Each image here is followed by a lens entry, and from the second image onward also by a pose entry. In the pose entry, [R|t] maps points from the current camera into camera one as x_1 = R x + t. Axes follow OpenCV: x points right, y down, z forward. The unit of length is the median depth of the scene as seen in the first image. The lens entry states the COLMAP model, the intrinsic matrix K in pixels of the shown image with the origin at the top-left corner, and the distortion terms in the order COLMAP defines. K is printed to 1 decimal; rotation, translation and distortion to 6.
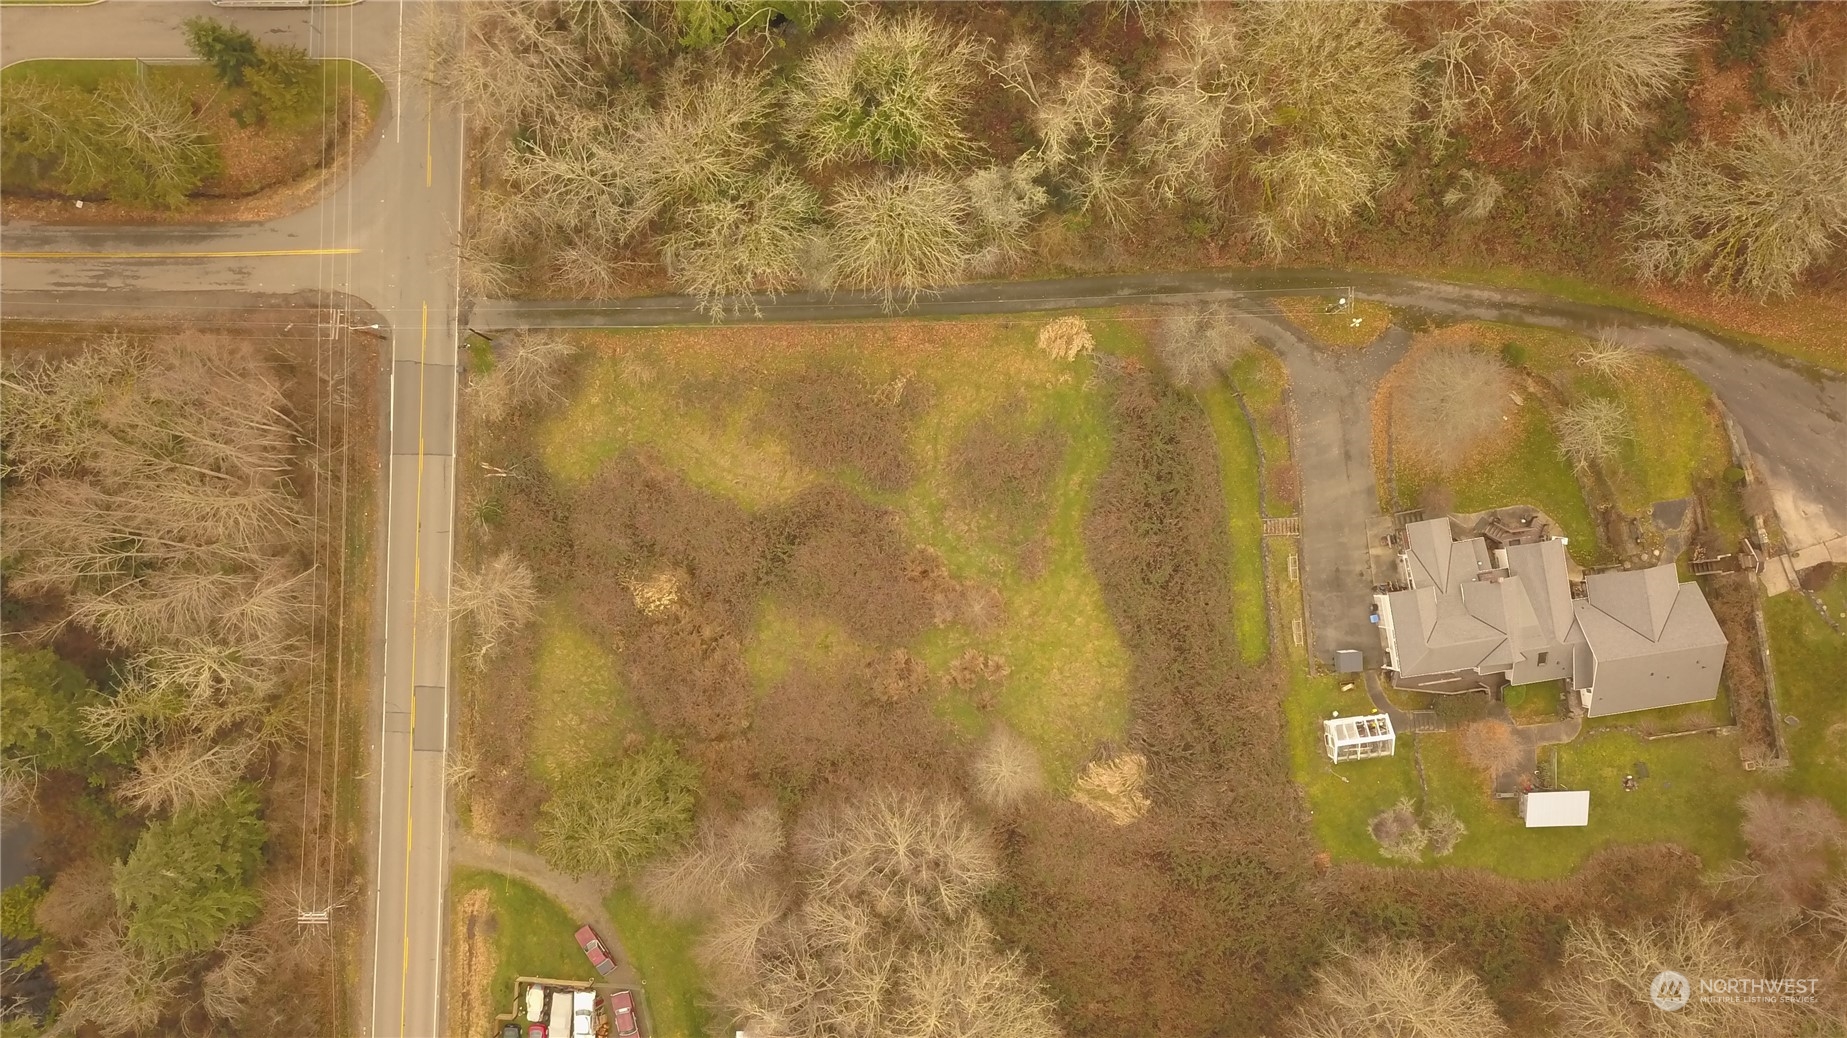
lens RADIAL K [[1435.5, 0, 923.5], [0, 1435.5, 519.0], [0, 0, 1]] dist [-0.048478, -0.000083]
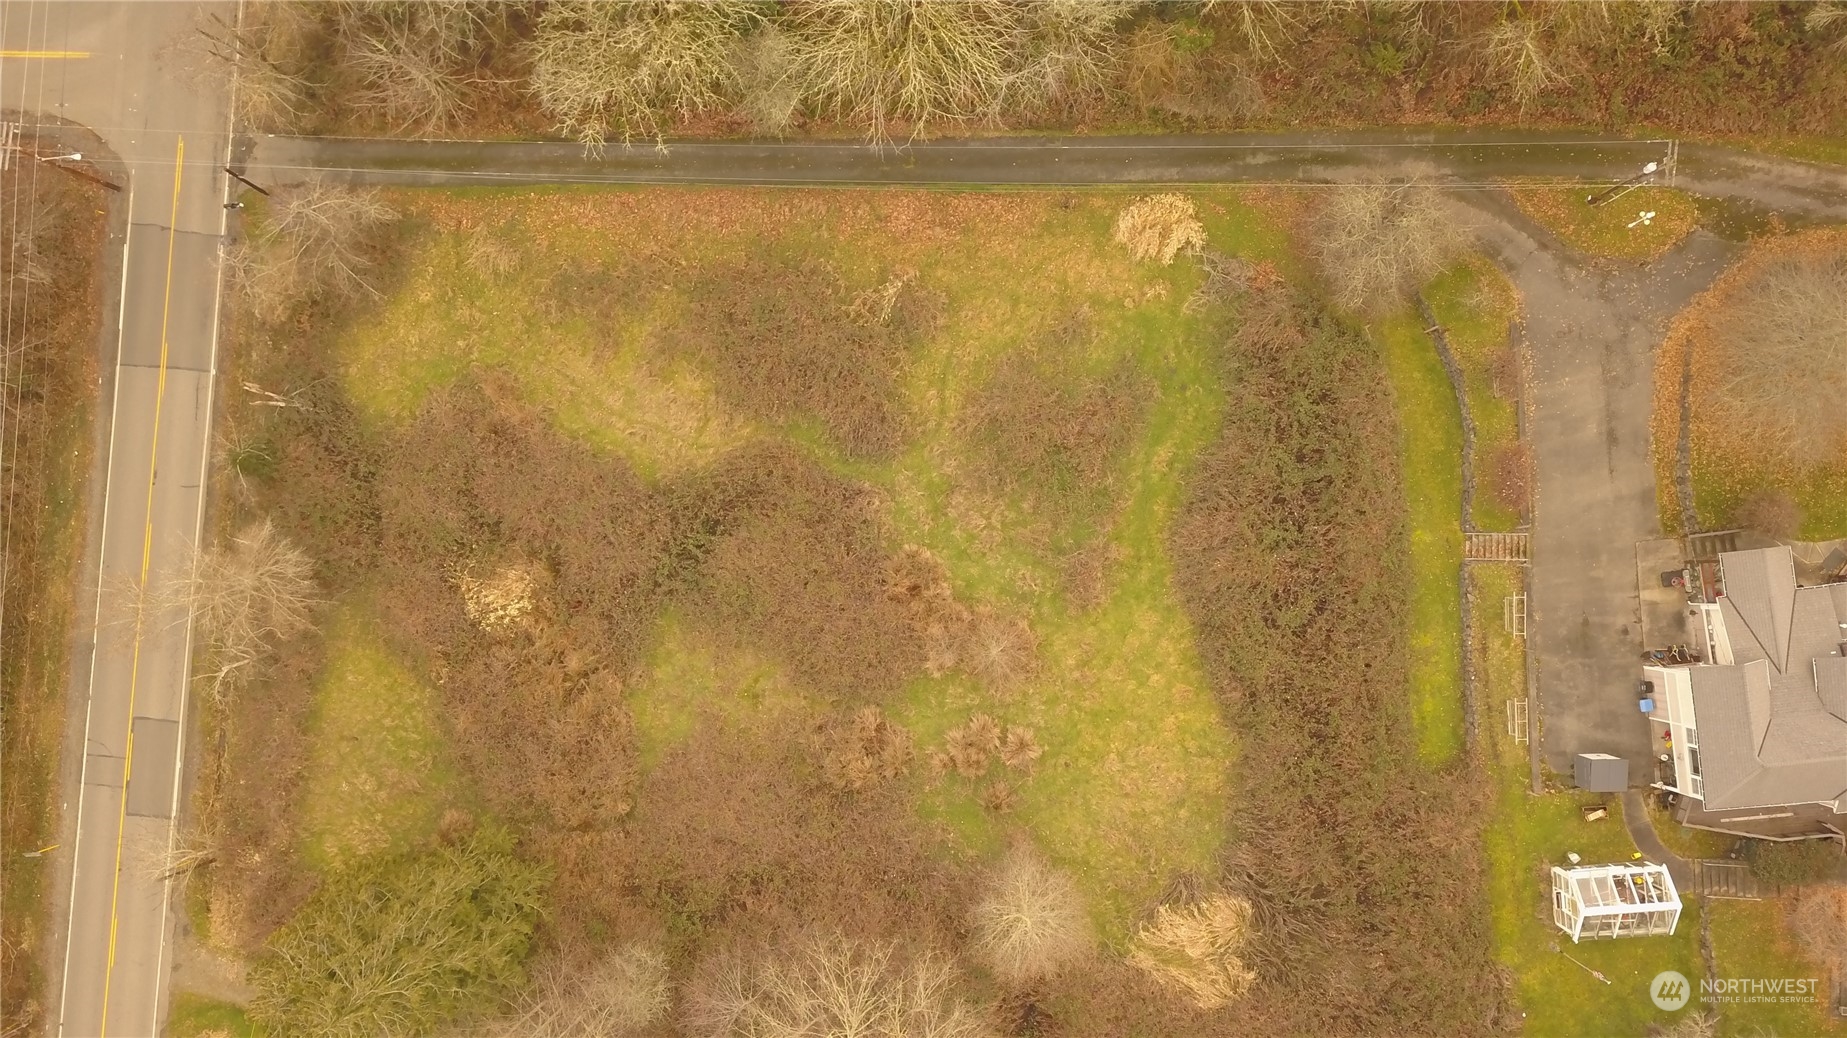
lens RADIAL K [[1435.5, 0, 923.5], [0, 1435.5, 519.0], [0, 0, 1]] dist [-0.048478, -0.000083]
pose [[0.998501, 0.054678, 0.002370, 0.001564], [-0.054666, 0.998493, -0.004766, 0.009292], [-0.002627, 0.004629, 0.999986, 0.369674]]
